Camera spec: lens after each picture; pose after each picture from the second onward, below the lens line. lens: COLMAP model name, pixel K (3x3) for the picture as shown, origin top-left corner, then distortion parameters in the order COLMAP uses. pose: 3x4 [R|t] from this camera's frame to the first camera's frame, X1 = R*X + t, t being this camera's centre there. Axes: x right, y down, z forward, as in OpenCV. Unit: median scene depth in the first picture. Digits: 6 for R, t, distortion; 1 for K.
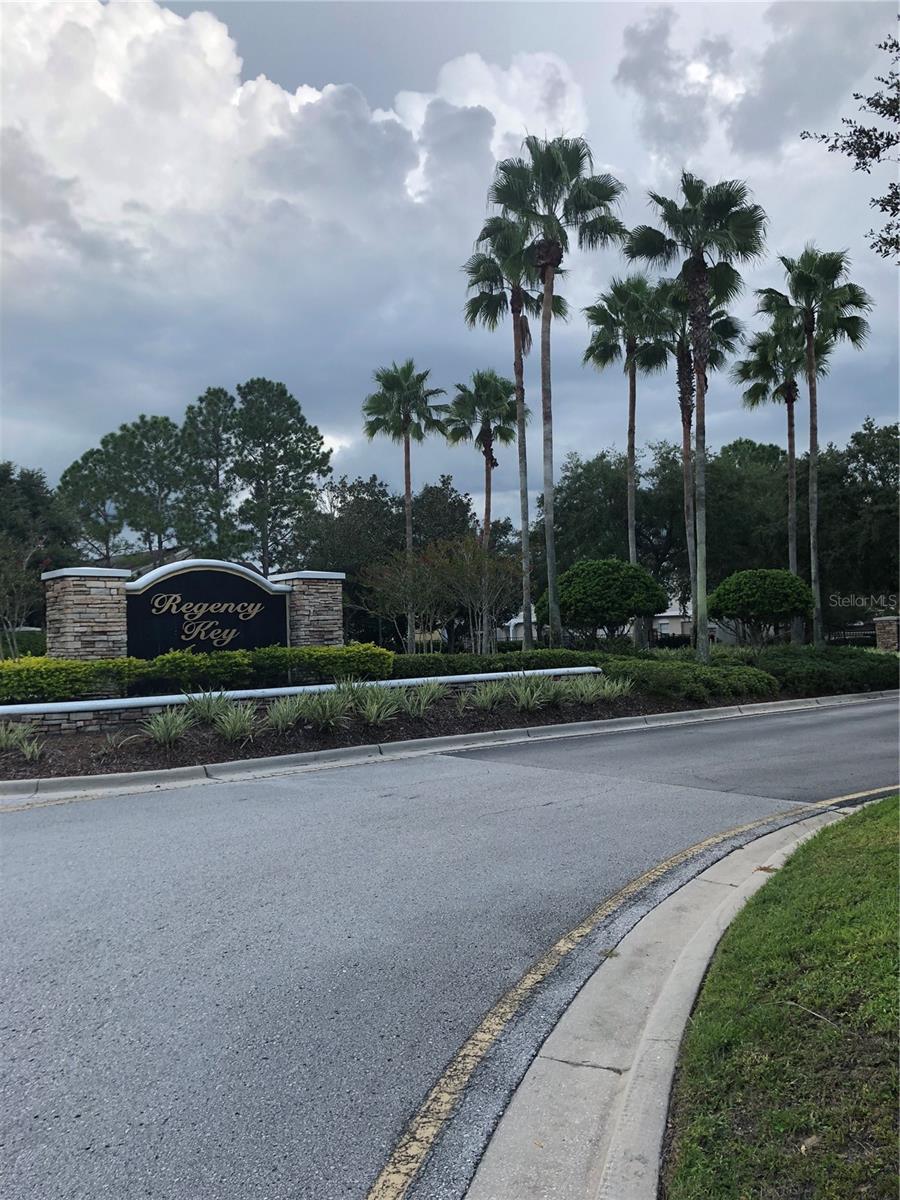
lens RADIAL K [[963.2, 0, 450.0], [0, 963.2, 600.0], [0, 0, 1]] dist [0.004372, 0.004342]
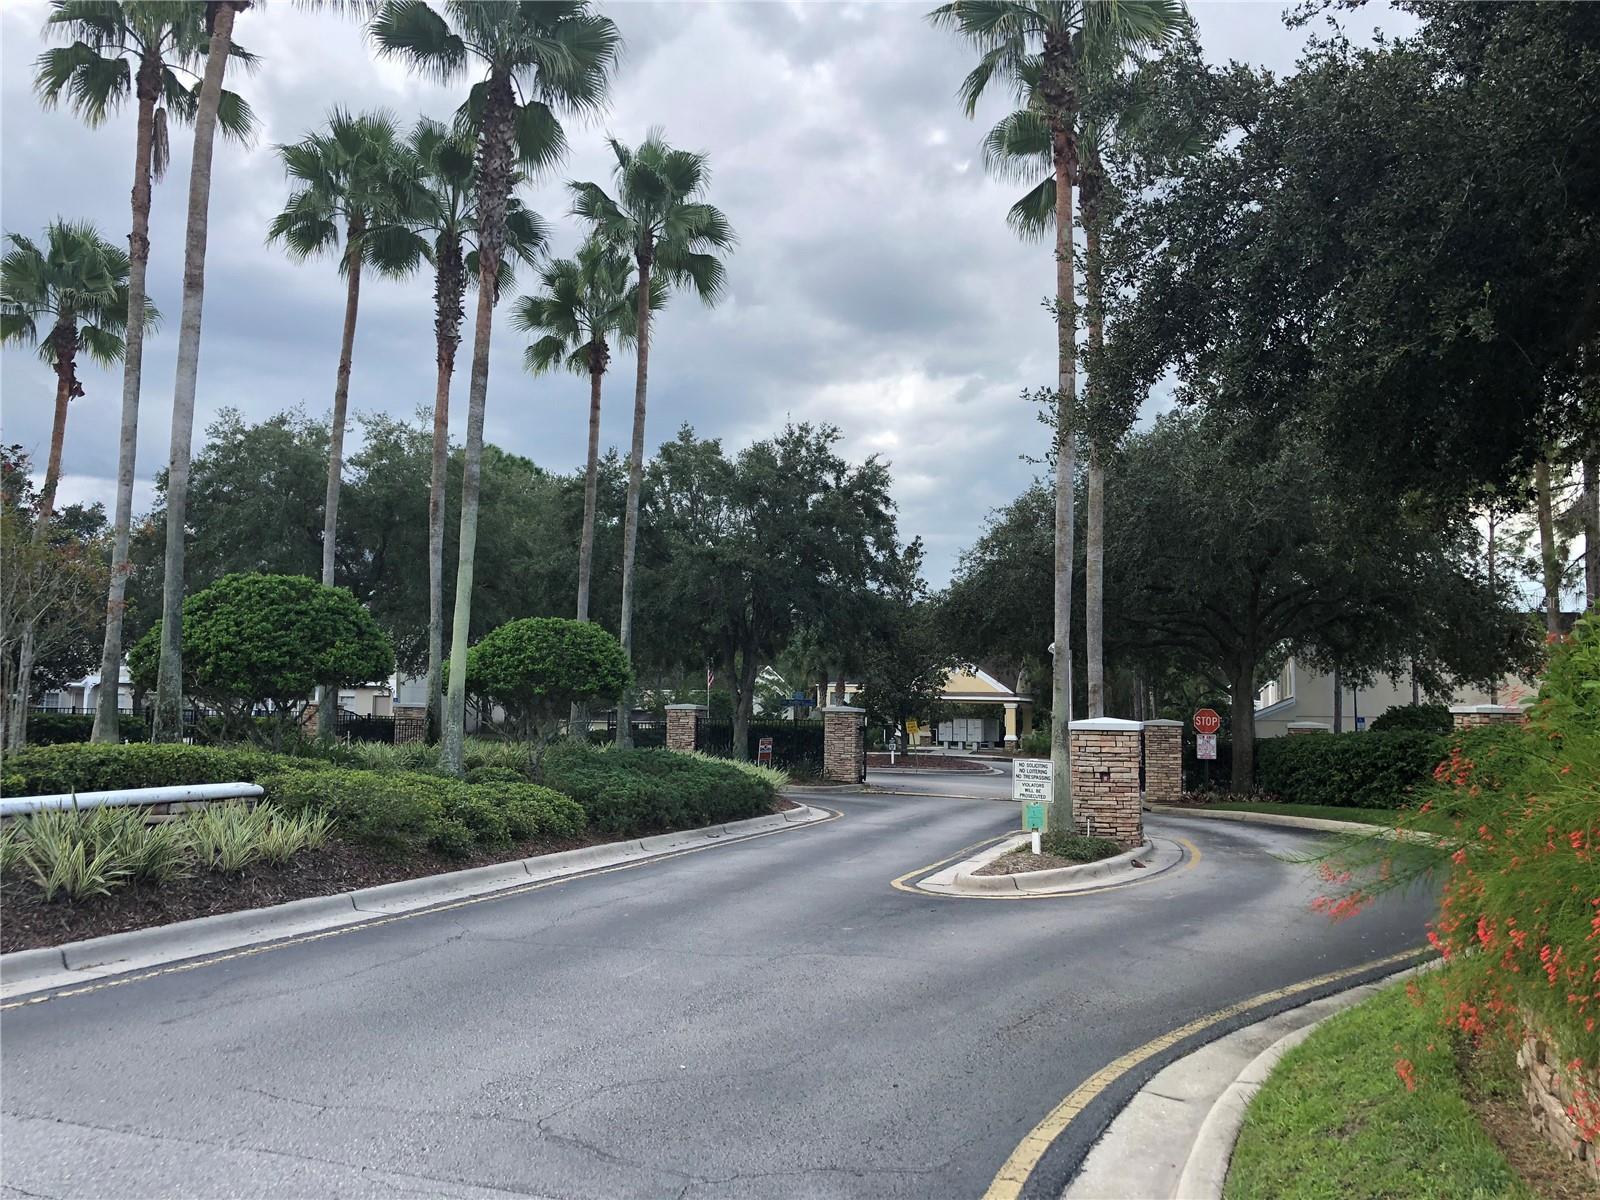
lens RADIAL K [[1493.0, 0, 848.3], [0, 1493.0, 594.4], [0, 0, 1]] dist [-0.002583, -0.005890]
pose [[0.861595, 0.084727, 0.500475, 0.021491], [-0.059912, 0.996053, -0.065483, 0.005113], [-0.504048, 0.026435, 0.863271, 0.158649]]
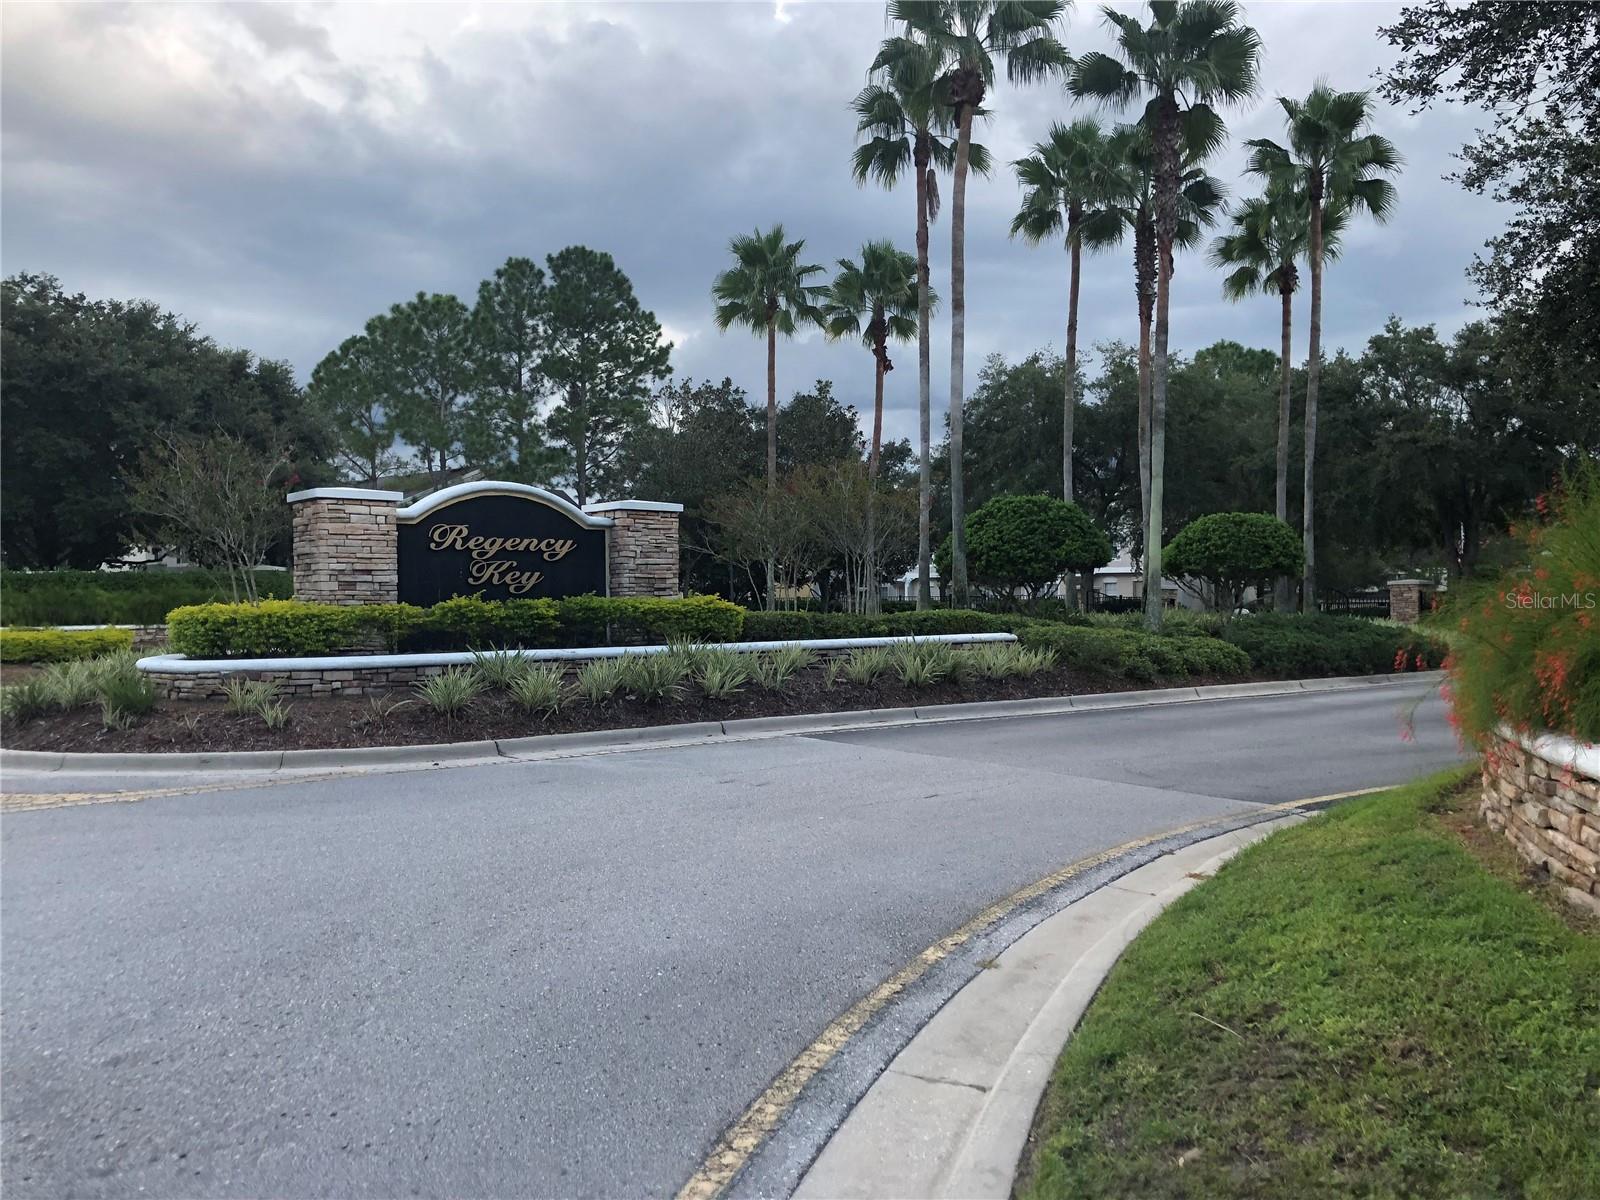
lens RADIAL K [[1284.3, 0, 850.6], [0, 1284.3, 584.7], [0, 0, 1]] dist [0.004372, 0.004342]
pose [[0.999753, 0.016626, 0.014722, 0.006803], [-0.017020, 0.999490, 0.027024, 0.004321], [-0.014266, -0.027268, 0.999526, -0.018906]]
